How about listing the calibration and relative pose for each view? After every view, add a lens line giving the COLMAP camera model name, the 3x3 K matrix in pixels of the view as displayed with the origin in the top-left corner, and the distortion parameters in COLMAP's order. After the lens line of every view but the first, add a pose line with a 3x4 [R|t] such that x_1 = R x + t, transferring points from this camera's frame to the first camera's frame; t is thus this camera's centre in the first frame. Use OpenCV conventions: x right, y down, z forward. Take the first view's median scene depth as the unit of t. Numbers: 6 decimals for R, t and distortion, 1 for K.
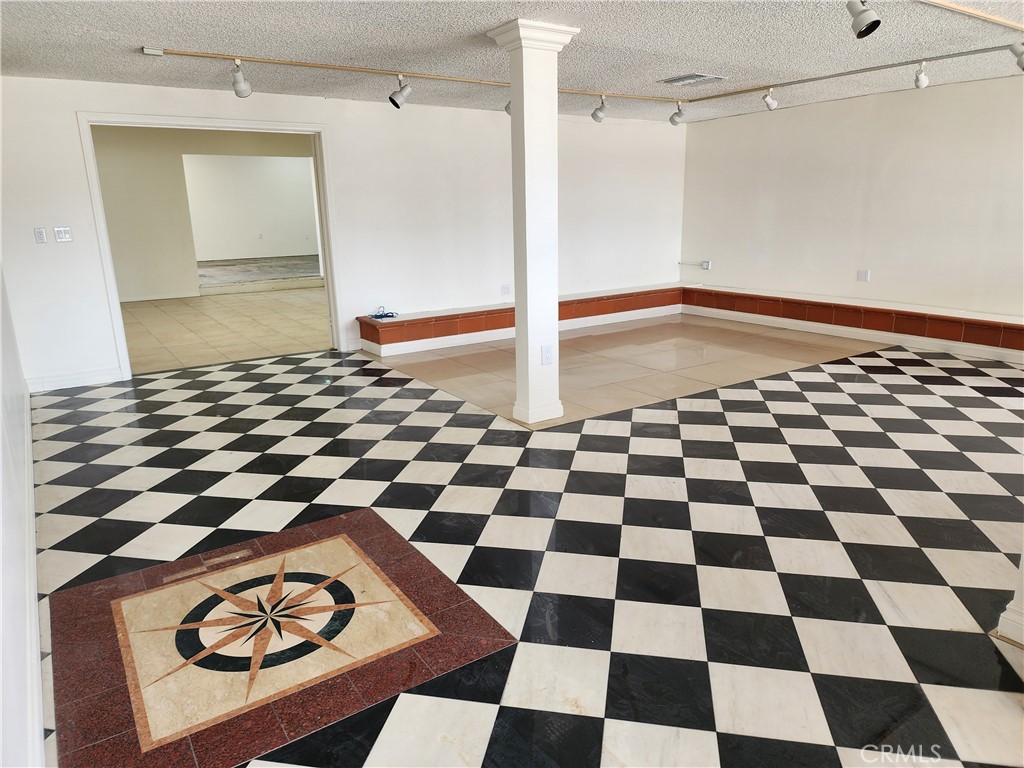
lens RADIAL K [[688.8, 0, 530.9], [0, 688.8, 392.5], [0, 0, 1]] dist [0.047988, -0.070494]
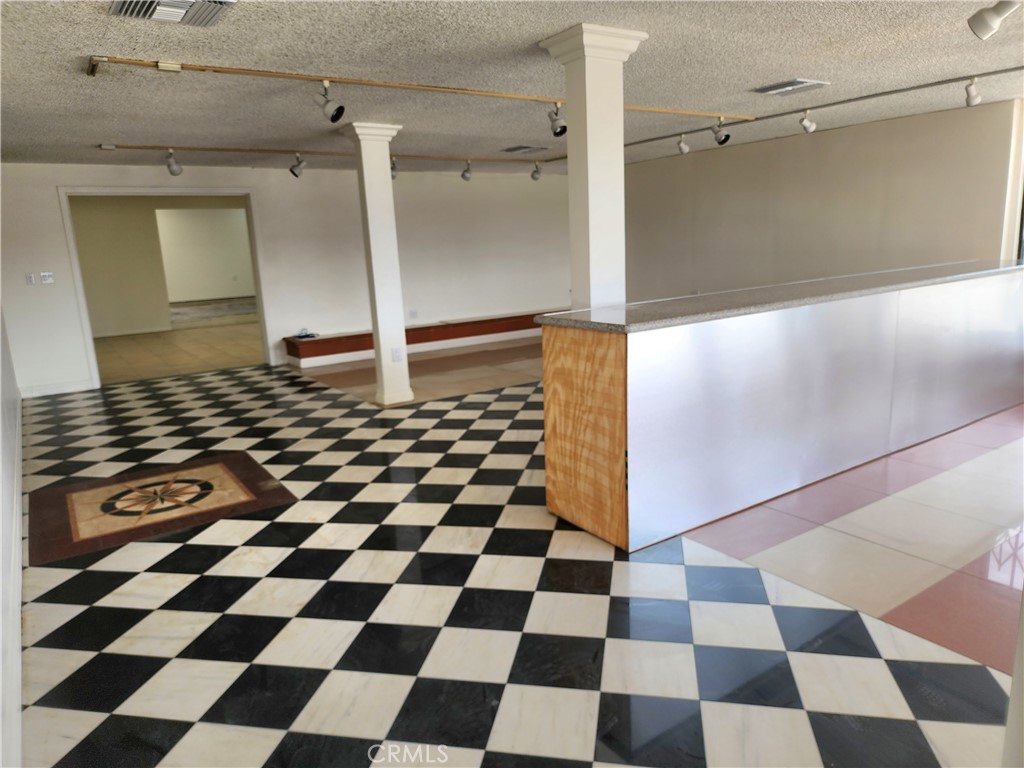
lens RADIAL K [[699.9, 0, 512.0], [0, 699.9, 384.0], [0, 0, 1]] dist [0.045906, -0.082289]
pose [[0.999768, -0.017981, -0.011818, 0.254826], [0.017172, 0.997718, -0.065294, 0.094098], [0.012965, 0.065076, 0.997796, -0.355013]]
